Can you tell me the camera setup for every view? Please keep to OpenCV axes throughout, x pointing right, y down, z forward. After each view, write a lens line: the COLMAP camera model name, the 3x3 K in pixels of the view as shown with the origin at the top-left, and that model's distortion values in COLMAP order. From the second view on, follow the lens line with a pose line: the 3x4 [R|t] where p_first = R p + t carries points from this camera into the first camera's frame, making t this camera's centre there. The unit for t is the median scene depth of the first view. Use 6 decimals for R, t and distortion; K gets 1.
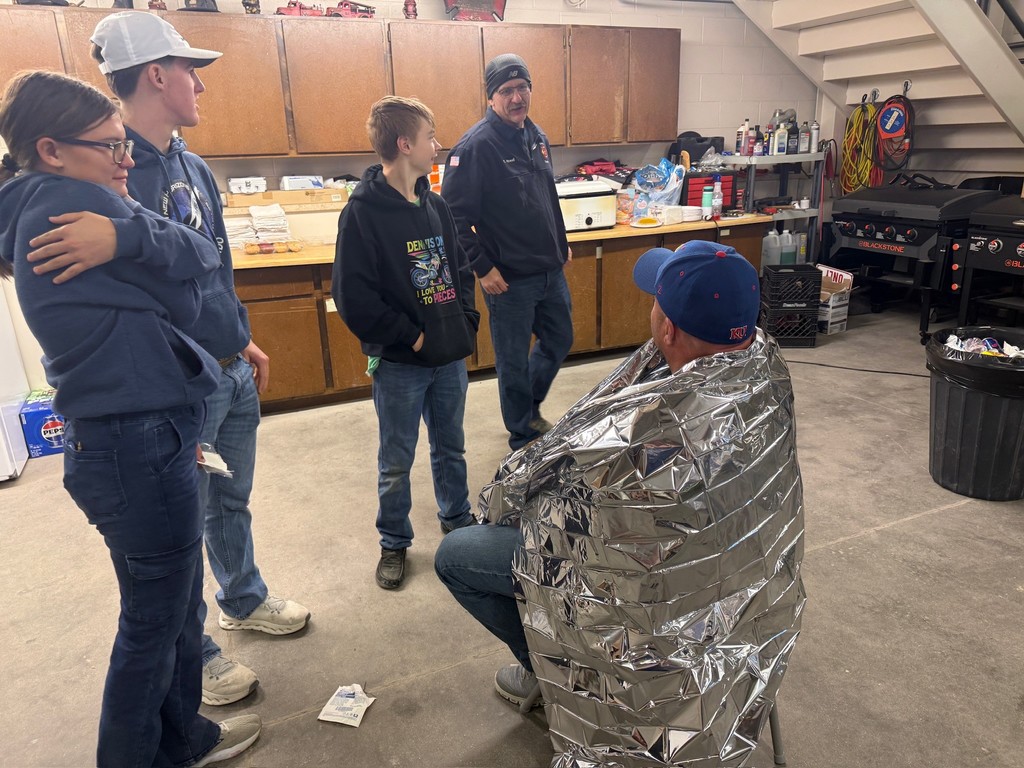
lens RADIAL K [[728.5, 0, 516.4], [0, 728.5, 380.9], [0, 0, 1]] dist [0.004754, -0.011780]
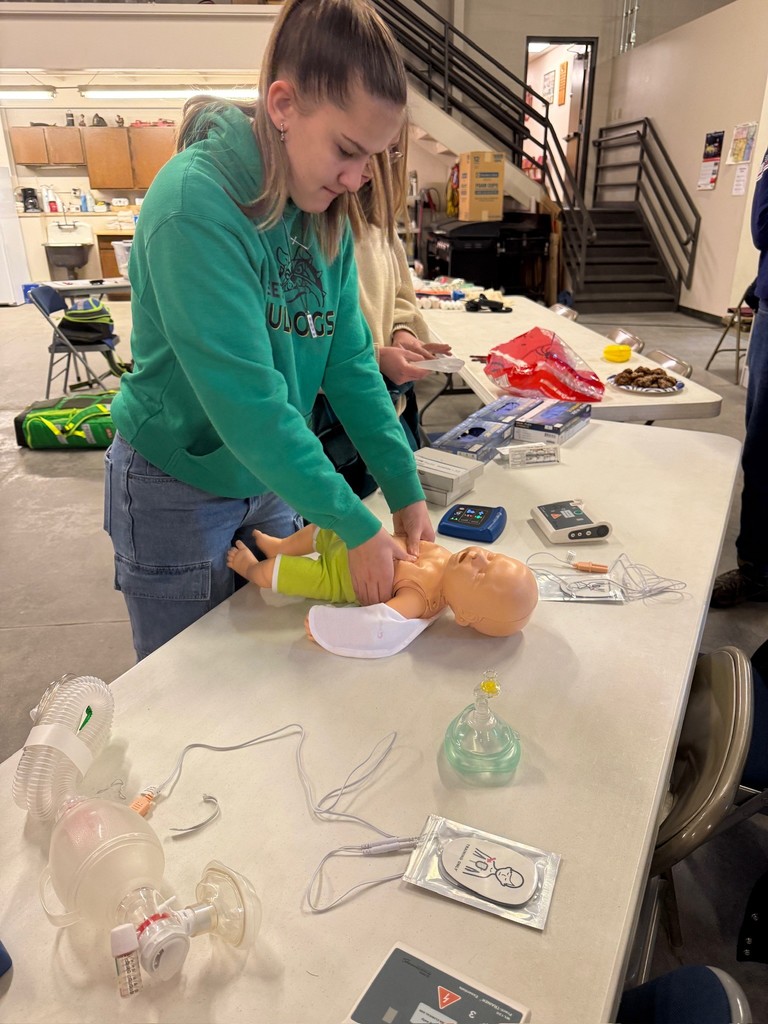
lens RADIAL K [[728.5, 0, 395.1], [0, 728.5, 519.4], [0, 0, 1]] dist [0.004754, -0.011780]
pose [[0.943681, 0.171789, -0.282763, 1.308736], [-0.139964, 0.981679, 0.129296, 0.305795], [0.299794, -0.082437, 0.950436, -1.041014]]
